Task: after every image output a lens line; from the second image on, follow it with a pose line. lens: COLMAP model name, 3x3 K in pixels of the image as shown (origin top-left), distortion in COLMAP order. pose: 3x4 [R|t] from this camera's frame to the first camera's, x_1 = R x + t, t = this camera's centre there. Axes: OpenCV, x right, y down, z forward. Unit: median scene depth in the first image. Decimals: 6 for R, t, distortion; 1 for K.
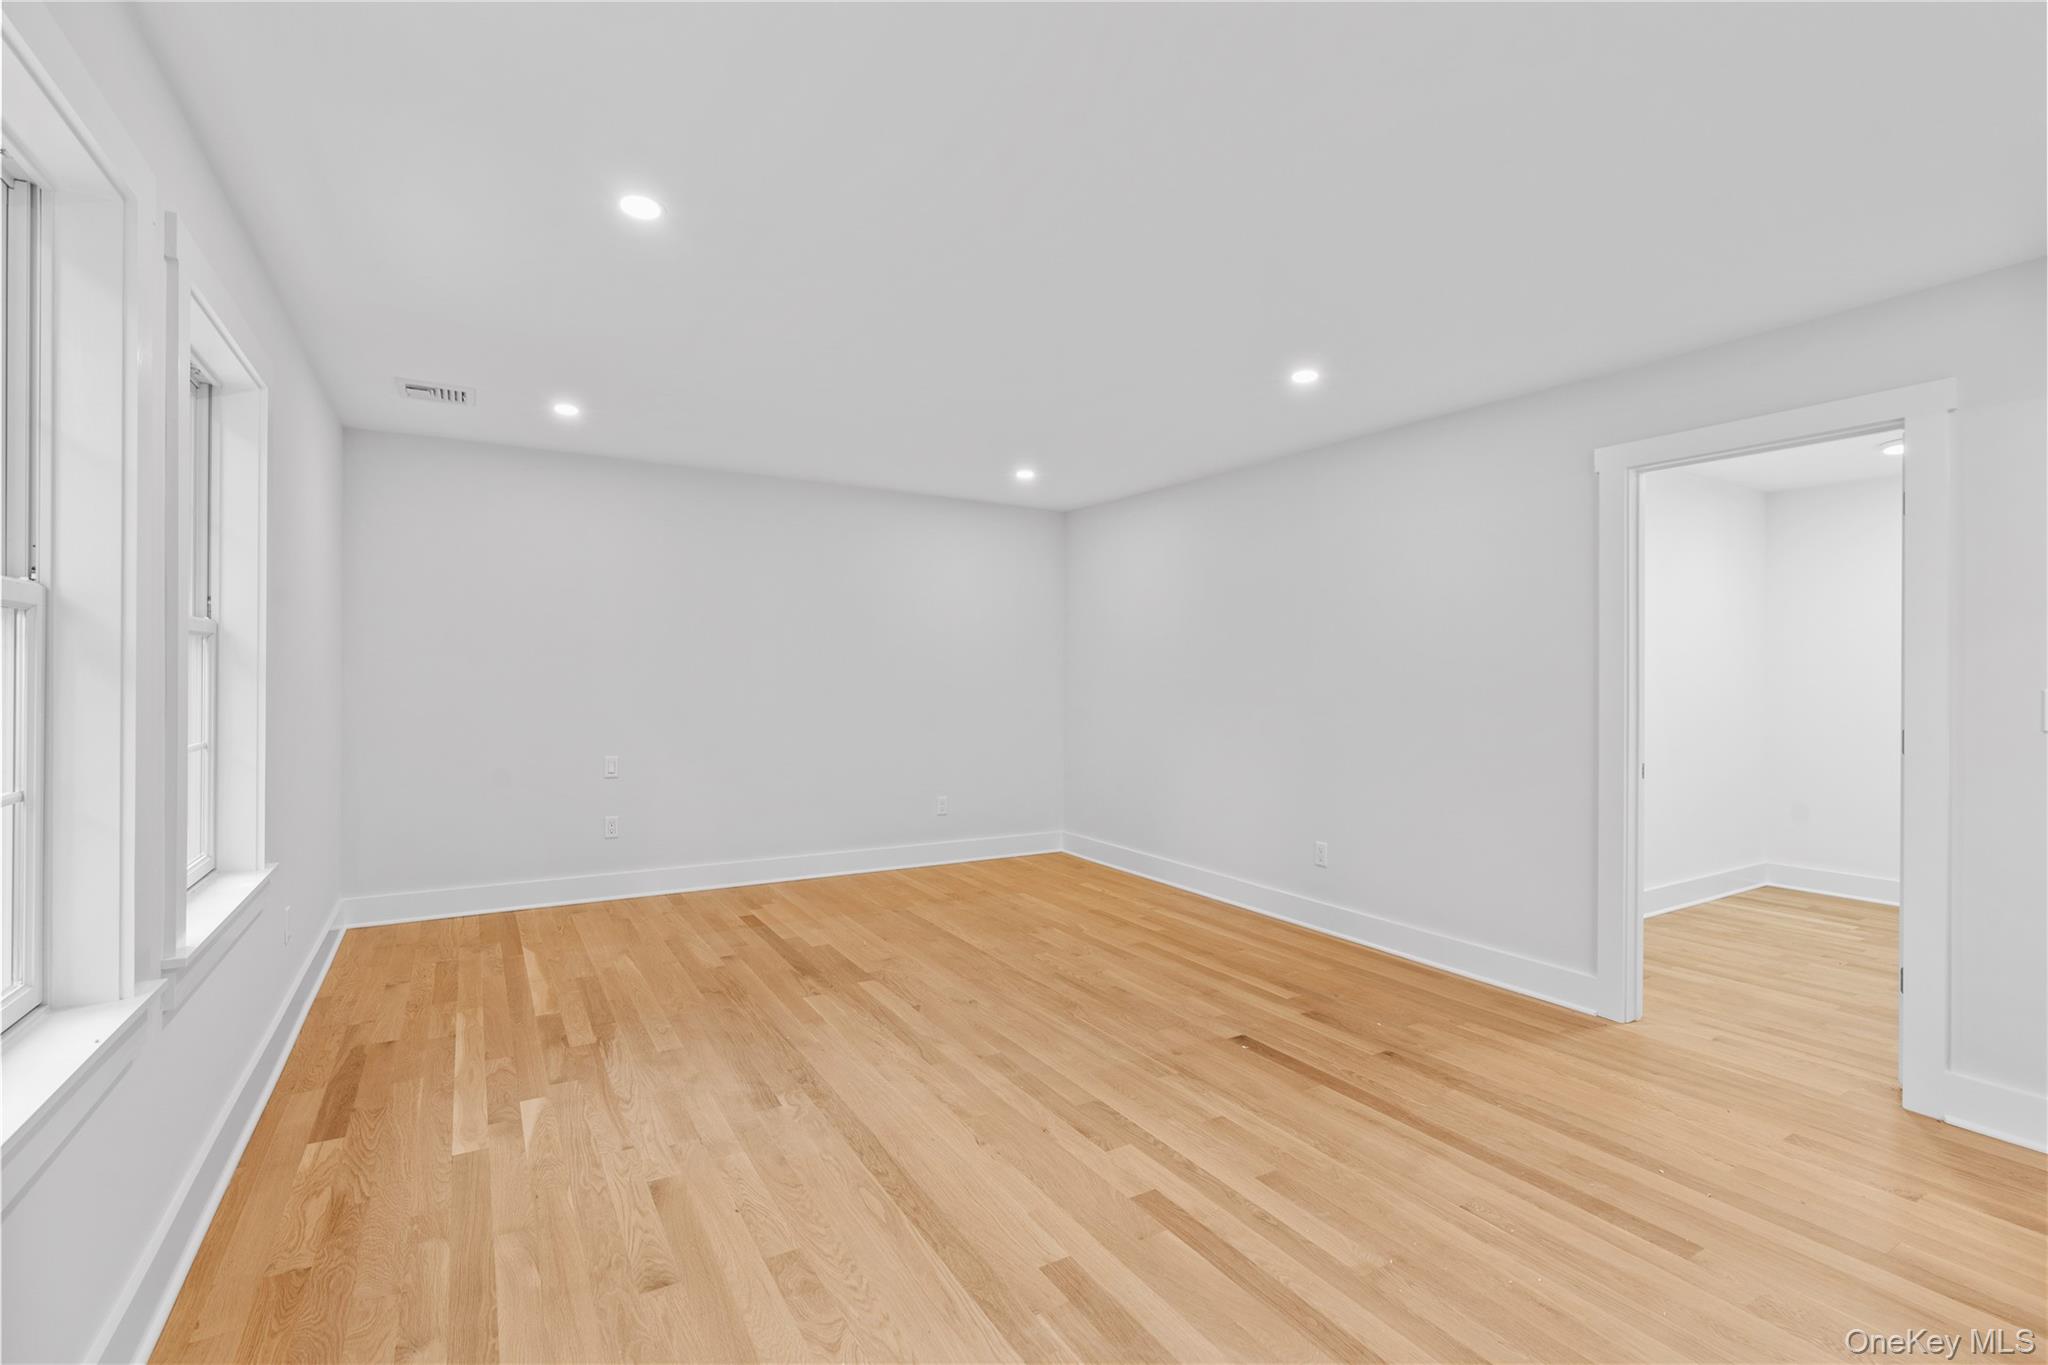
lens RADIAL K [[923.4, 0, 1026.1], [0, 923.4, 677.0], [0, 0, 1]] dist [-0.011674, 0.003303]
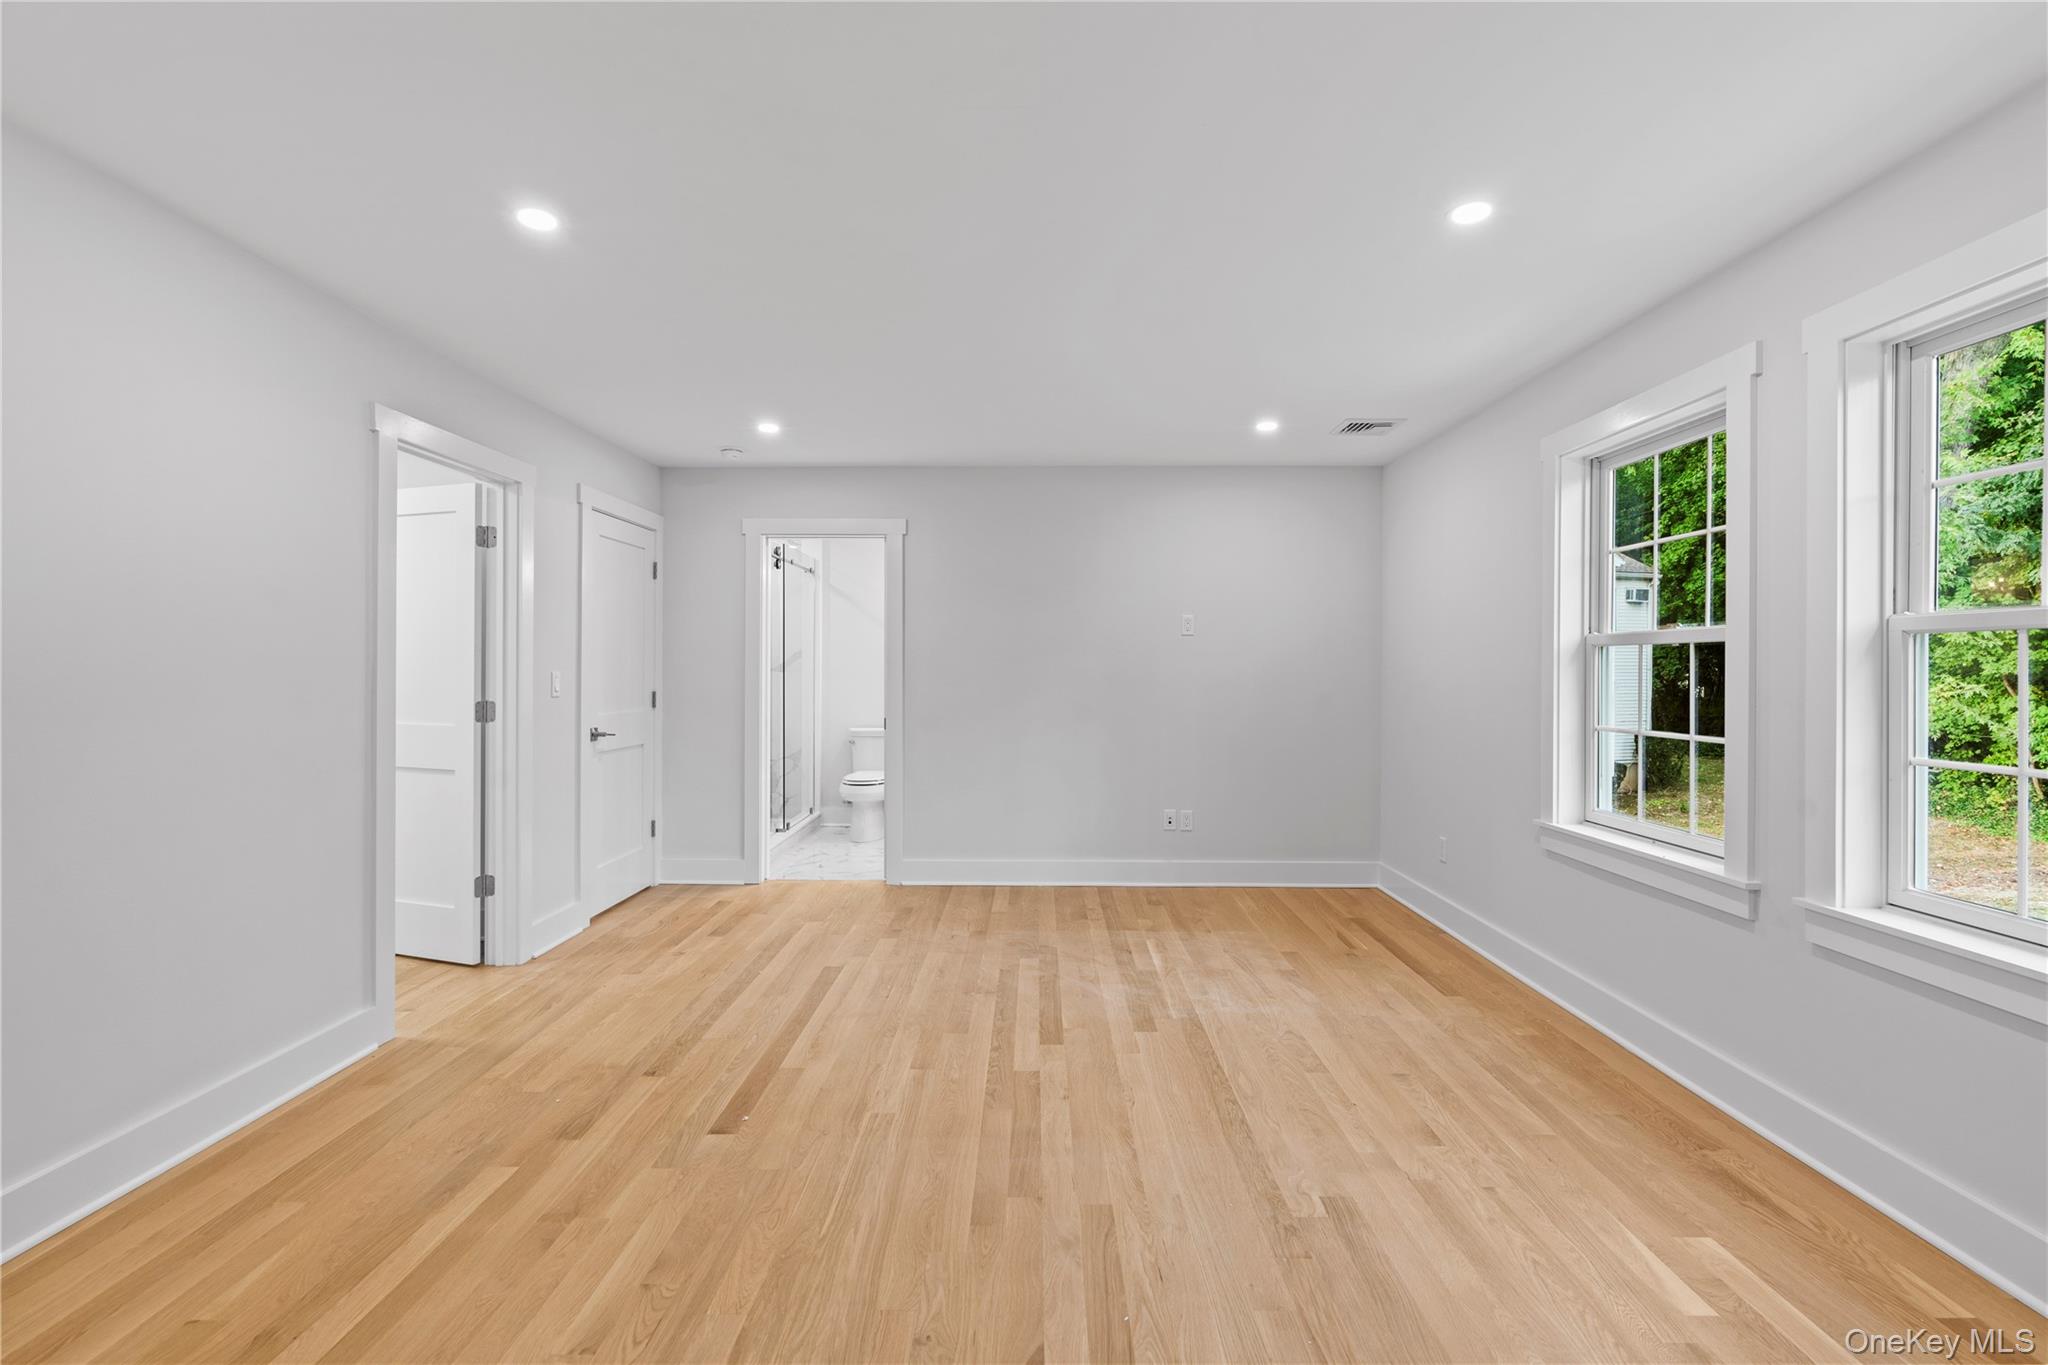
lens RADIAL K [[923.4, 0, 1007.0], [0, 923.4, 674.2], [0, 0, 1]] dist [-0.011674, 0.003303]
pose [[-0.838164, -0.013064, 0.545261, -0.441735], [-0.010844, 0.999915, 0.007289, -0.003703], [-0.545310, 0.000196, -0.838235, 1.718138]]
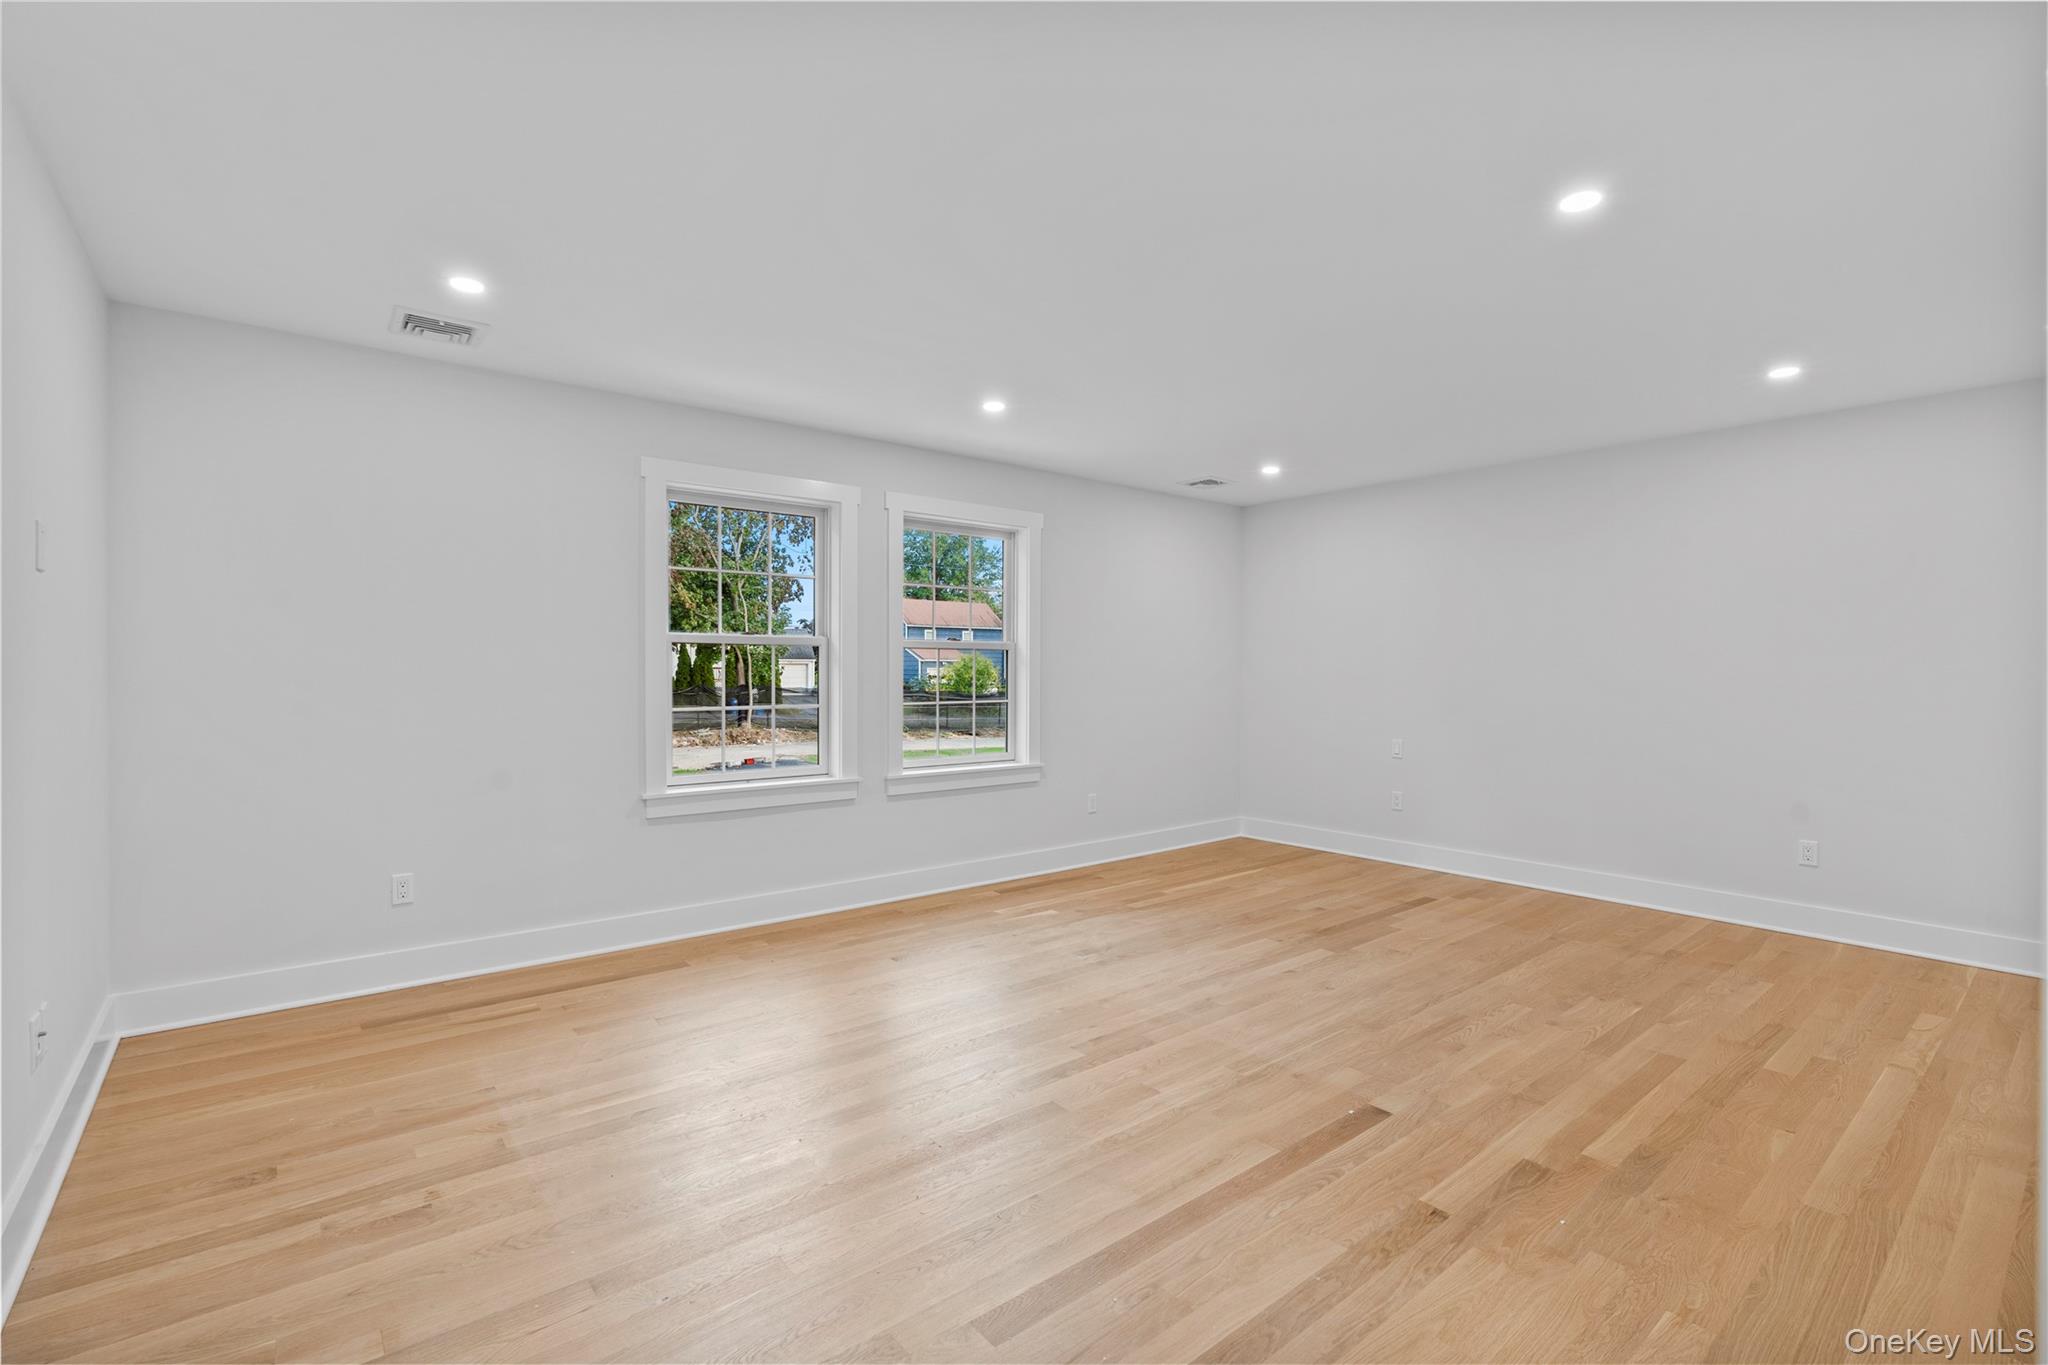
lens RADIAL K [[923.4, 0, 1022.5], [0, 923.4, 673.2], [0, 0, 1]] dist [-0.011674, 0.003303]
pose [[0.141053, 0.000054, -0.990002, 1.119193], [-0.004739, 0.999989, -0.000620, 0.008040], [0.989991, 0.004779, 0.141051, 0.645768]]
